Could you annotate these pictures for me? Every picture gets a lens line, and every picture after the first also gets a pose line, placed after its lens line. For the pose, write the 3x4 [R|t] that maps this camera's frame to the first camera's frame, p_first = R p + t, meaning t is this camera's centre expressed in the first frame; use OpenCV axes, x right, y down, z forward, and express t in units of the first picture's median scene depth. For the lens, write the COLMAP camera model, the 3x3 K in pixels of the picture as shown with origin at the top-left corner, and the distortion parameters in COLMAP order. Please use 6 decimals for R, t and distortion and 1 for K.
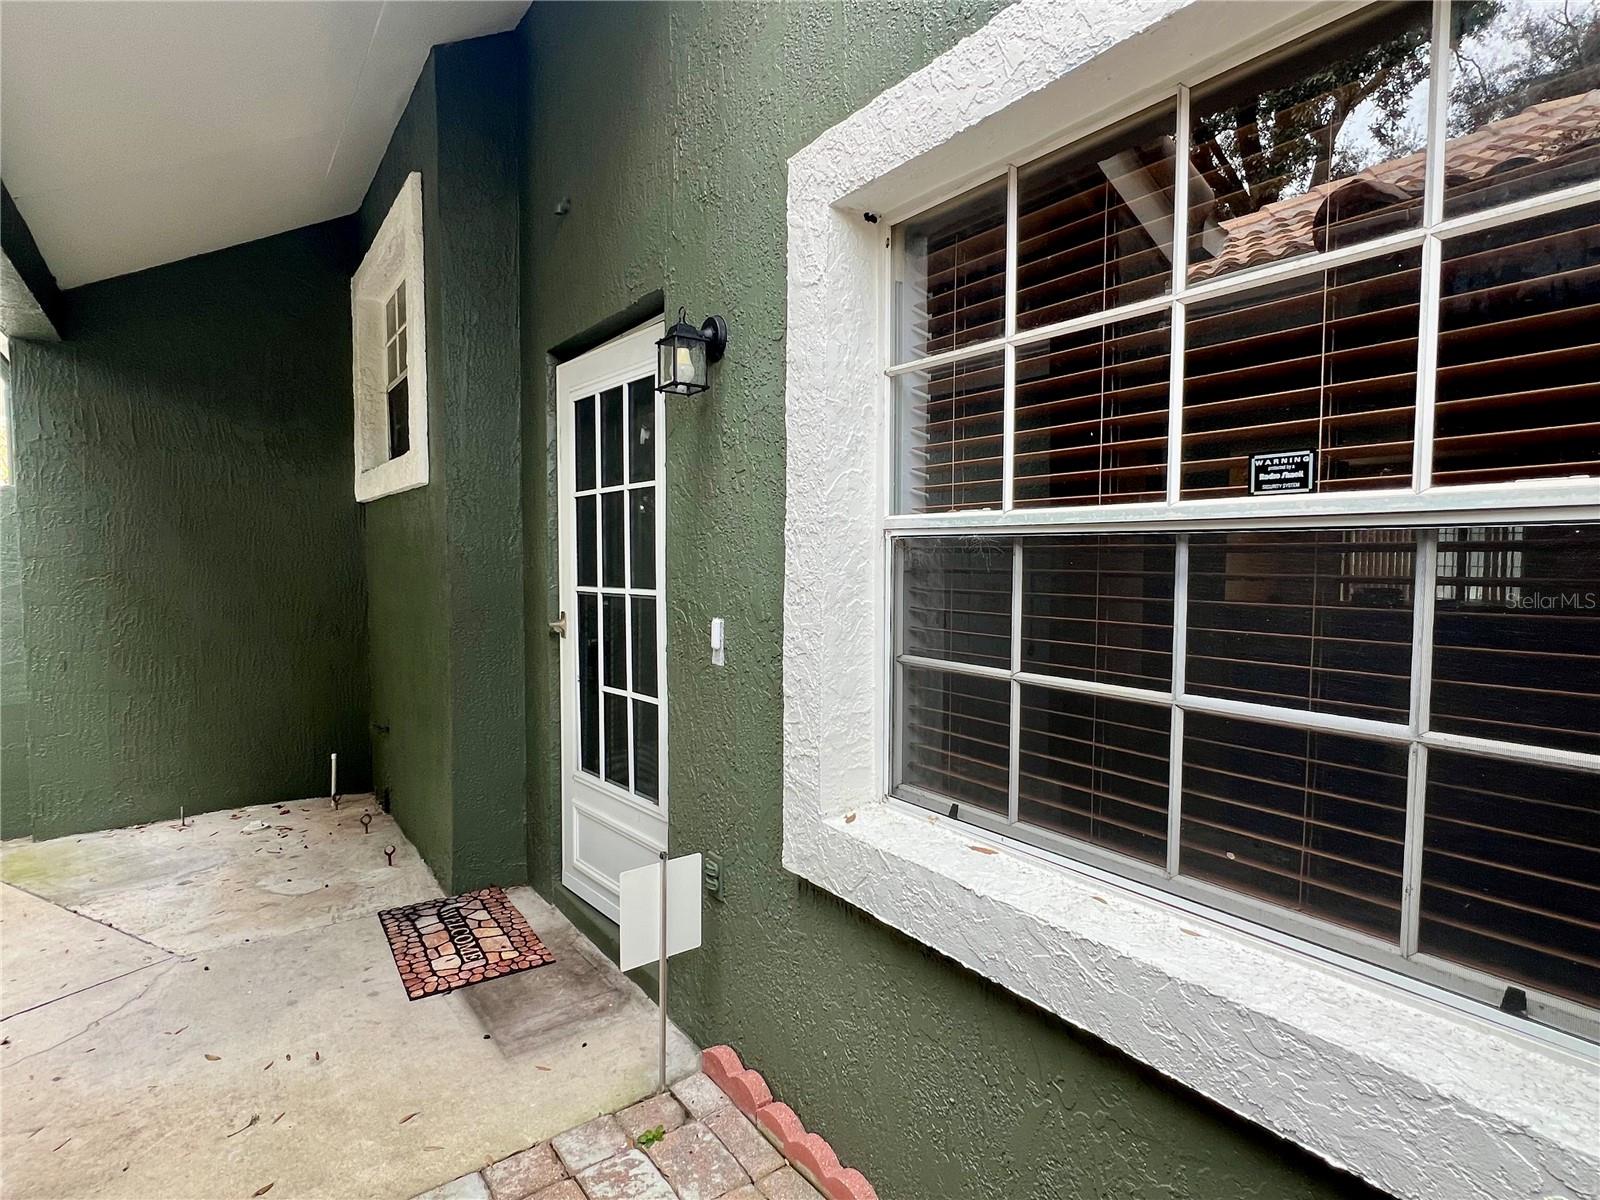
lens RADIAL K [[865.3, 0, 800.9], [0, 865.3, 591.8], [0, 0, 1]] dist [-0.000377, 0.000294]
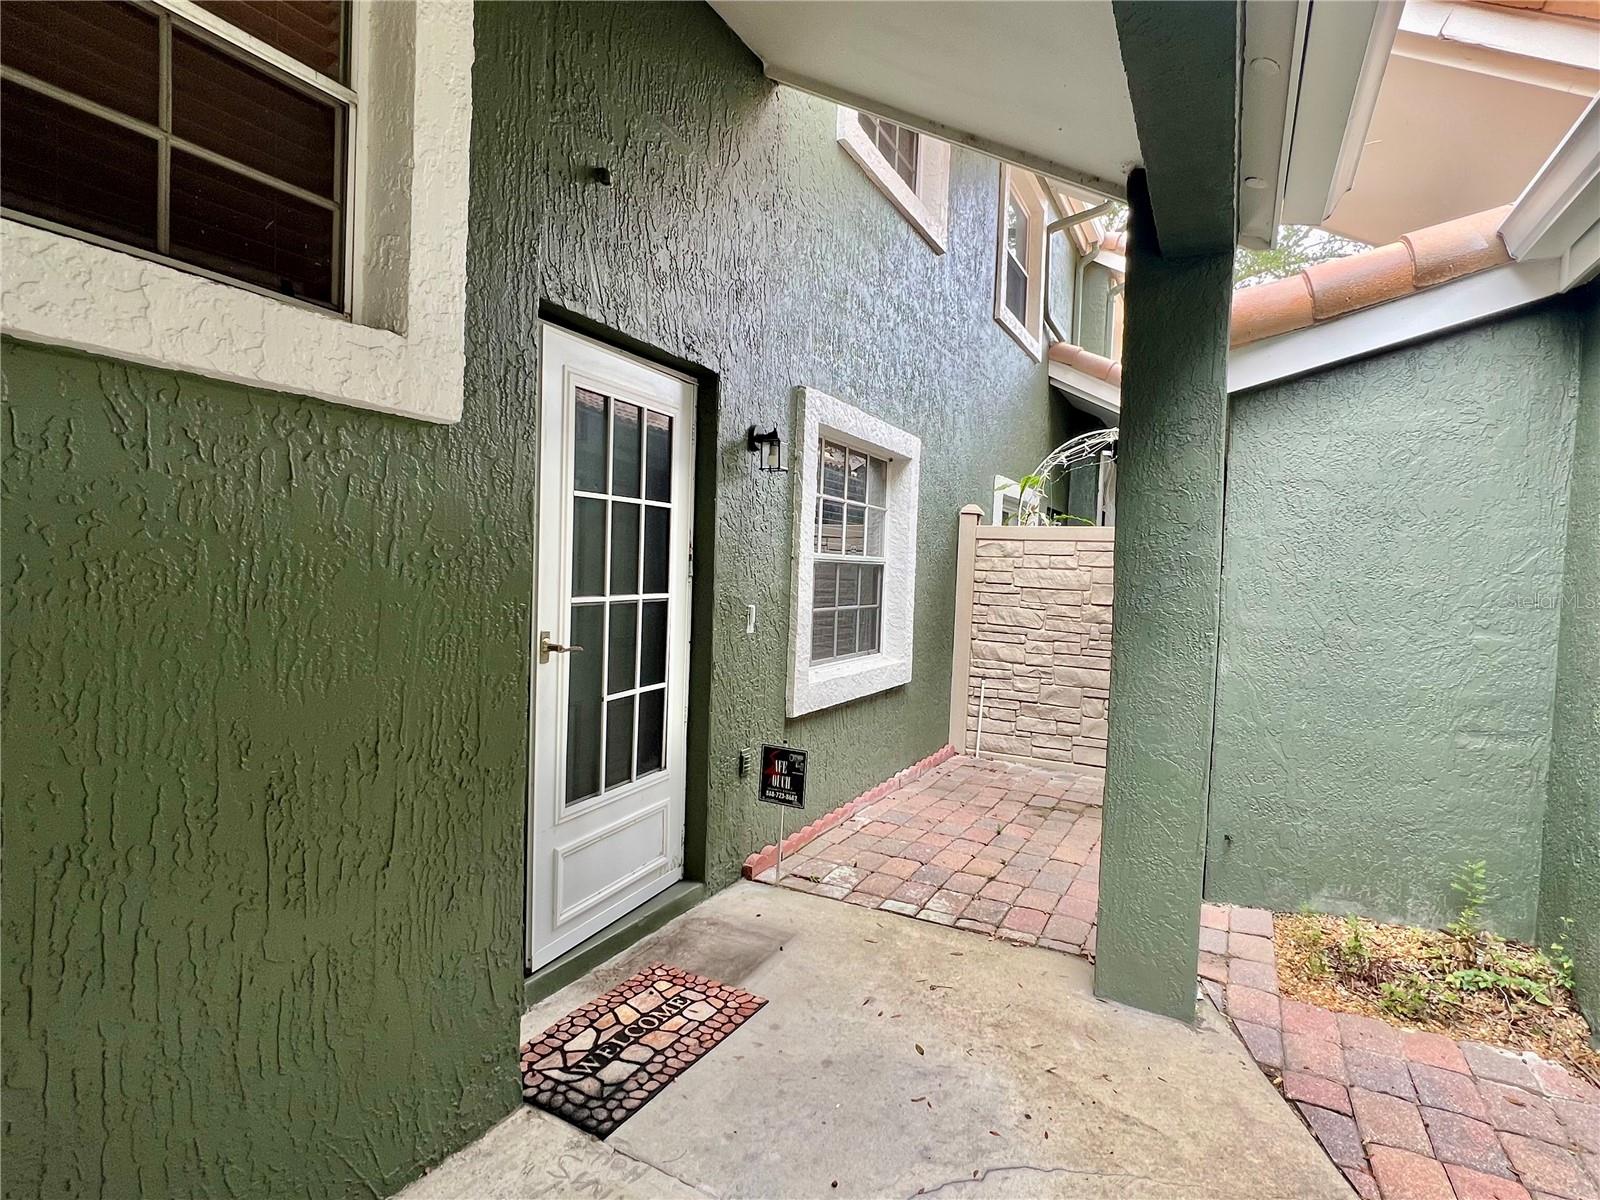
lens RADIAL K [[865.3, 0, 800.9], [0, 865.3, 591.8], [0, 0, 1]] dist [-0.000377, 0.000294]
pose [[-0.480251, -0.042519, 0.876100, -1.225598], [0.002753, 0.998746, 0.049980, -0.060029], [-0.877127, 0.026415, -0.479532, 1.311799]]
